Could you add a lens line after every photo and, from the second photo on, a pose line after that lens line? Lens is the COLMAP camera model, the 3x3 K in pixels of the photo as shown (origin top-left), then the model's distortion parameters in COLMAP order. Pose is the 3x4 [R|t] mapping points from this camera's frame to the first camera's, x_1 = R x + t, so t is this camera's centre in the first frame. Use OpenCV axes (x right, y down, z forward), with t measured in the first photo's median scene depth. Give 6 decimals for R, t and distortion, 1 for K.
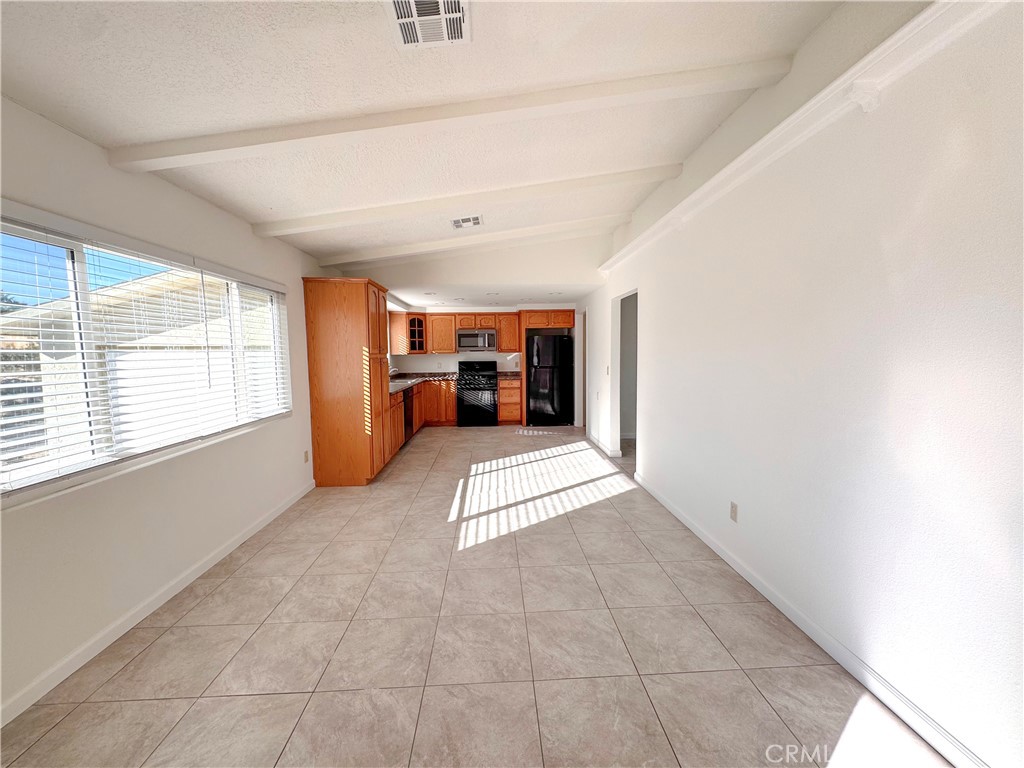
lens RADIAL K [[408.0, 0, 512.8], [0, 408.0, 382.3], [0, 0, 1]] dist [-0.001823, 0.000140]
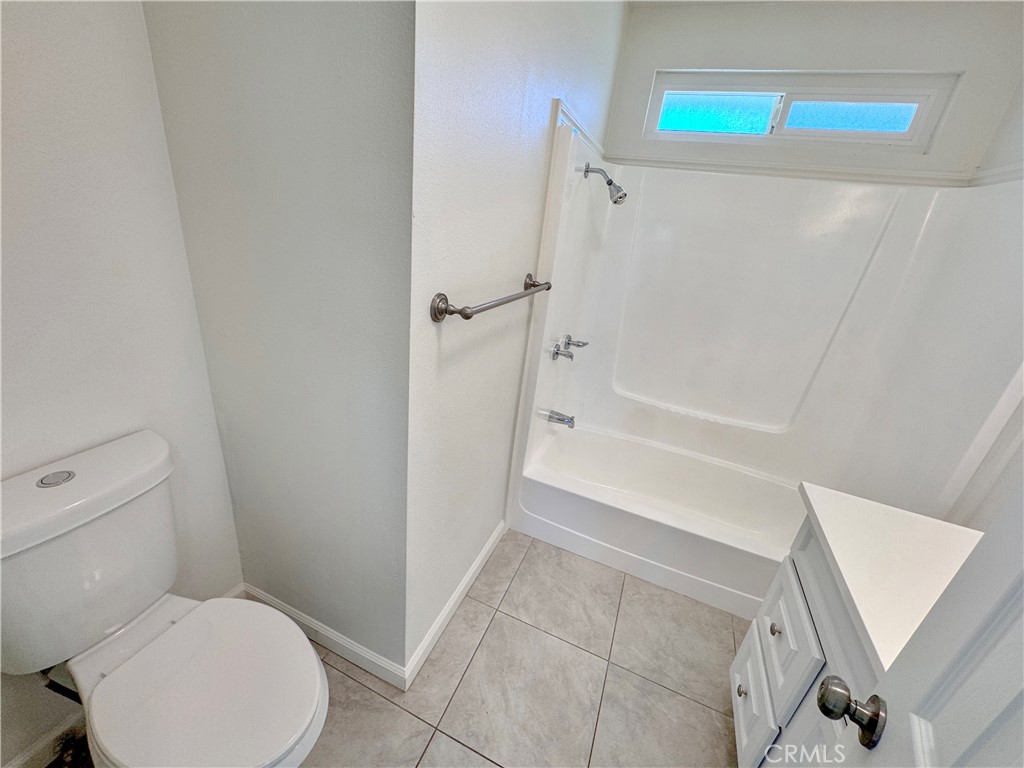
lens RADIAL K [[408.0, 0, 512.3], [0, 408.0, 383.4], [0, 0, 1]] dist [-0.001823, 0.000140]
pose [[-0.898904, -0.248360, 0.360956, -0.087625], [-0.071710, 0.896111, 0.437998, -0.077309], [-0.432238, 0.367834, -0.823328, 0.773714]]
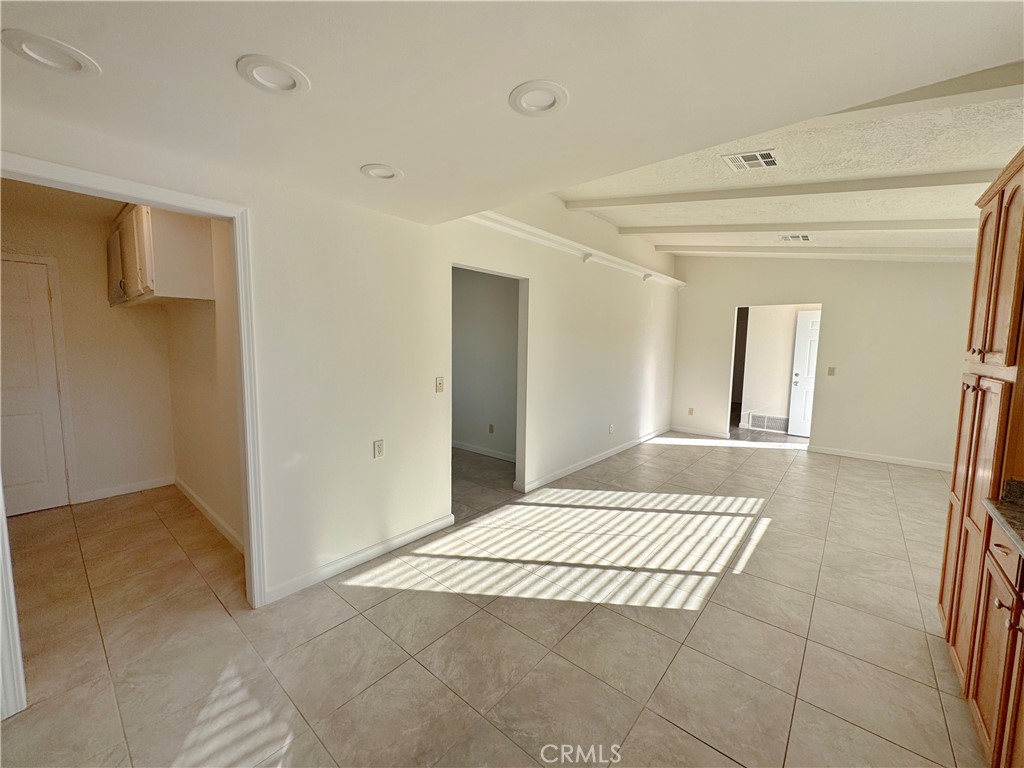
lens RADIAL K [[408.0, 0, 508.9], [0, 408.0, 382.1], [0, 0, 1]] dist [-0.001823, 0.000140]
pose [[-0.724935, -0.062854, 0.685943, -0.296743], [0.047155, 0.988963, 0.140456, -0.142284], [-0.687201, 0.134168, -0.713970, 1.750837]]
